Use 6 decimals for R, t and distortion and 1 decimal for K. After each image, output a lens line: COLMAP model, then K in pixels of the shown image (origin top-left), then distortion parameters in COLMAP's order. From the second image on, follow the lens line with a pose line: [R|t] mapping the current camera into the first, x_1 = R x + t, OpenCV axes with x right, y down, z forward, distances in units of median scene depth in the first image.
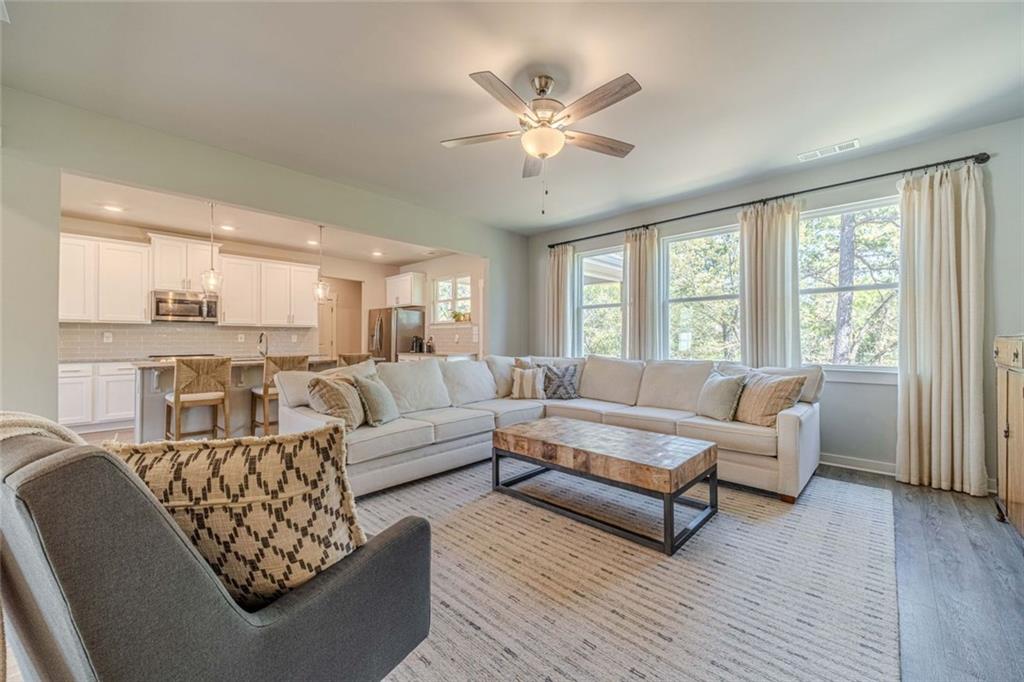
lens RADIAL K [[403.5, 0, 503.8], [0, 403.5, 339.7], [0, 0, 1]] dist [0.009284, -0.002420]
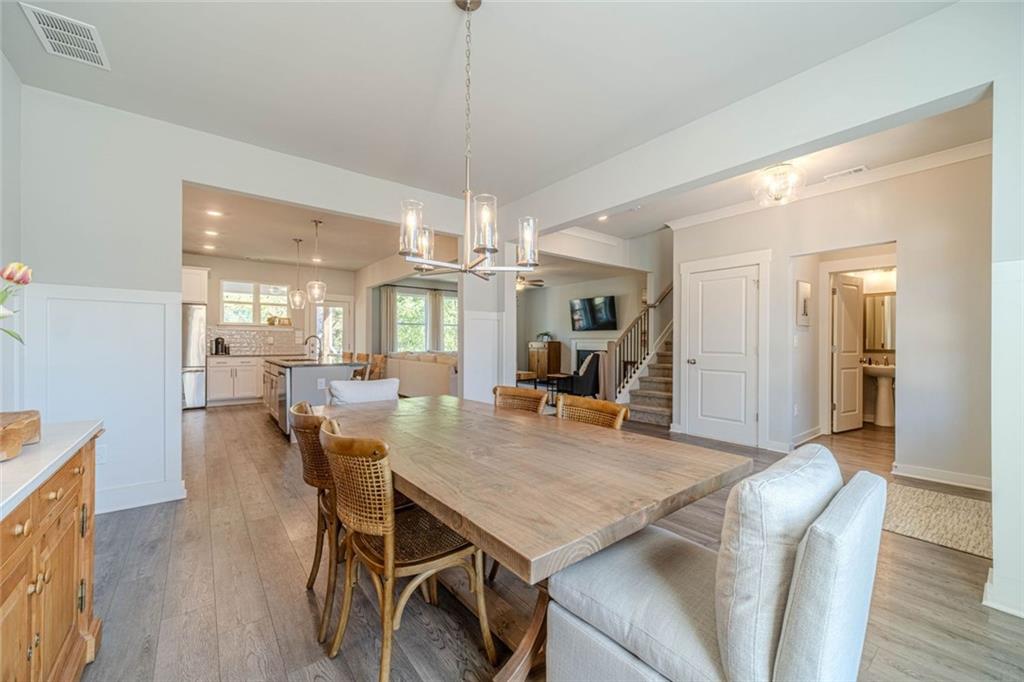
lens RADIAL K [[403.5, 0, 515.2], [0, 403.5, 342.1], [0, 0, 1]] dist [0.009284, -0.002420]
pose [[0.137225, 0.003885, 0.990532, -1.422184], [-0.008680, 0.999959, -0.002719, -0.000438], [-0.990502, -0.008224, 0.137253, 0.235687]]
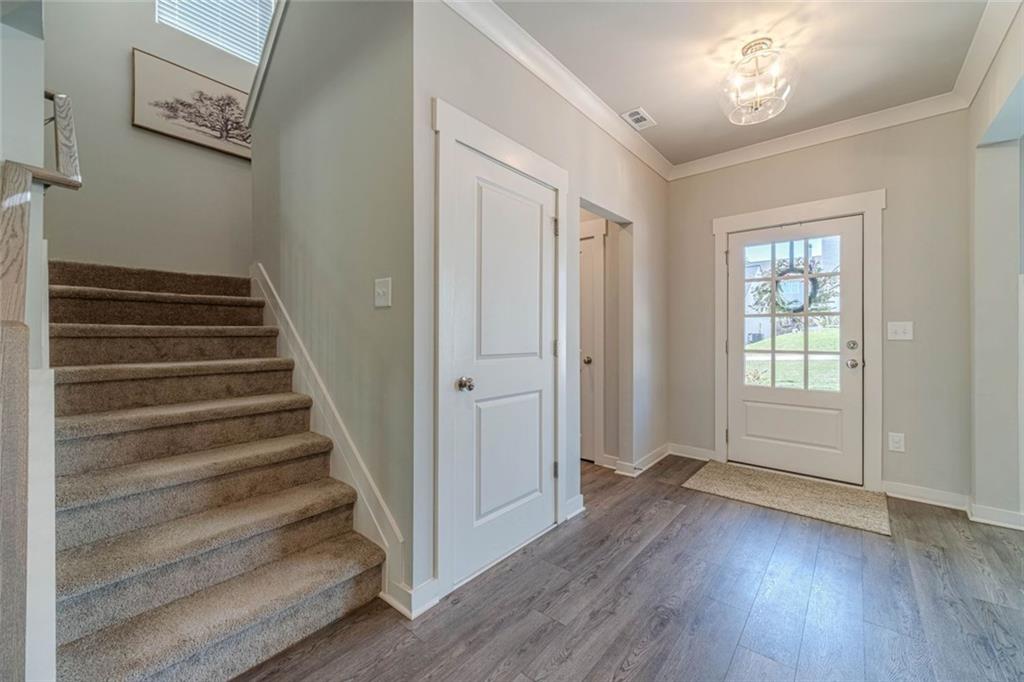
lens RADIAL K [[403.5, 0, 504.8], [0, 403.5, 336.9], [0, 0, 1]] dist [0.009284, -0.002420]
pose [[-0.998847, -0.000009, -0.048007, -0.522107], [0.000133, 0.999996, -0.002960, -0.000078], [0.048006, -0.002963, -0.998843, 0.301532]]
